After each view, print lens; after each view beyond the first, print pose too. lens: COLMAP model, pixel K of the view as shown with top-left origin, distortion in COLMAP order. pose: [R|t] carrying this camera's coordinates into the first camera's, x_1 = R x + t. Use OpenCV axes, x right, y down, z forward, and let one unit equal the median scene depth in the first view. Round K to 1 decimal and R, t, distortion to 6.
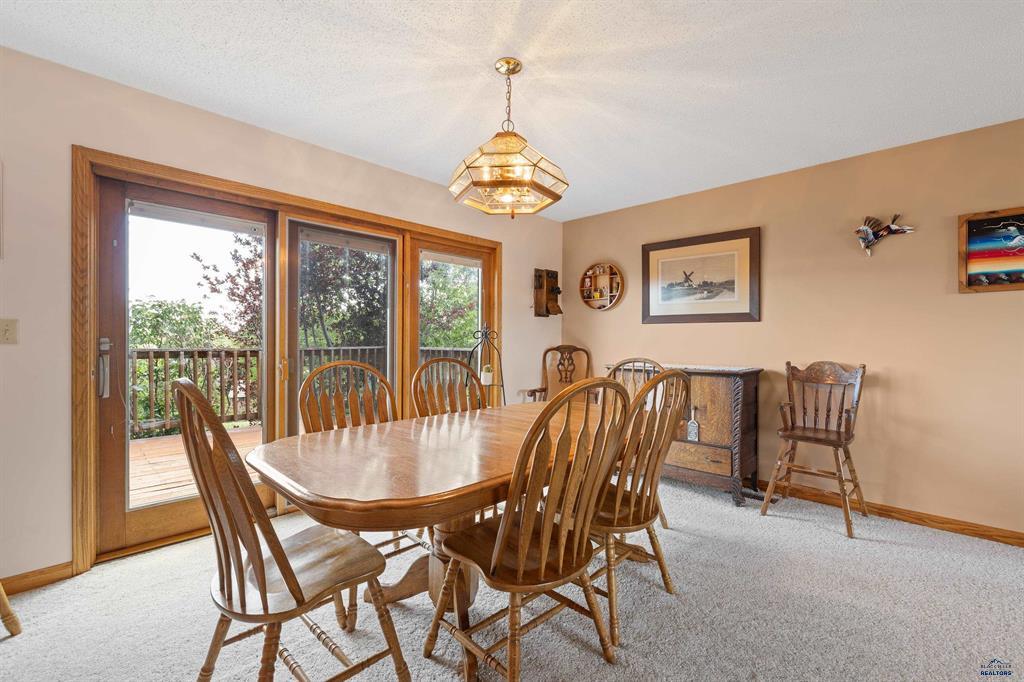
lens RADIAL K [[443.0, 0, 517.7], [0, 443.0, 347.7], [0, 0, 1]] dist [-0.004398, 0.001660]
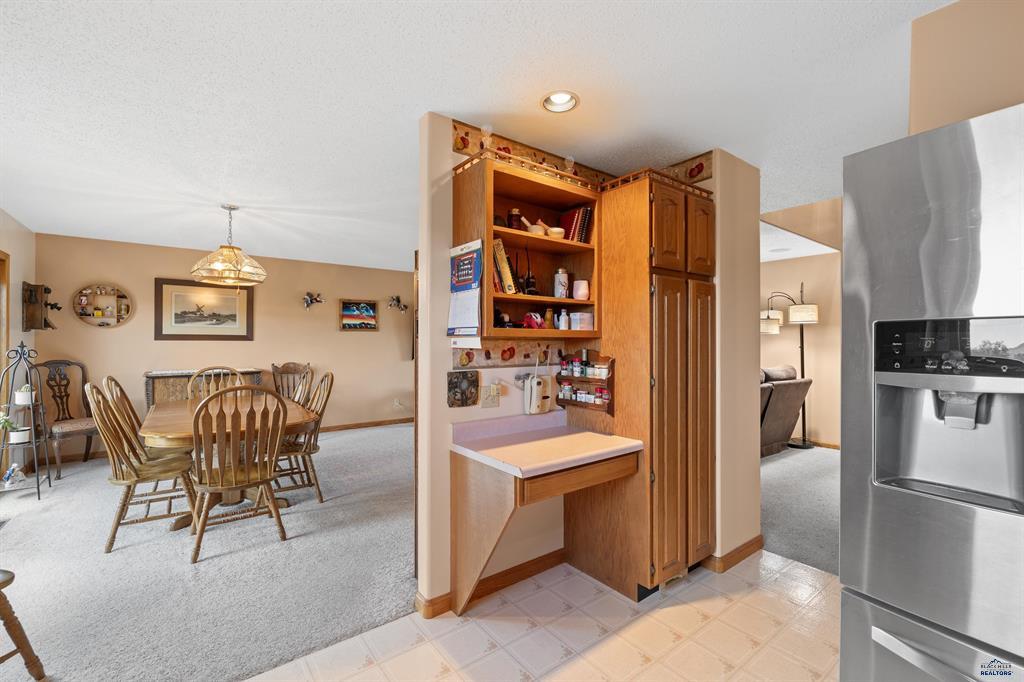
lens RADIAL K [[444.8, 0, 518.6], [0, 444.8, 341.3], [0, 0, 1]] dist [0.001647, -0.000584]
pose [[0.142557, -0.010695, 0.989729, -0.841014], [0.011293, 0.999894, 0.009179, -0.052728], [-0.989722, 0.009869, 0.142663, -0.205954]]
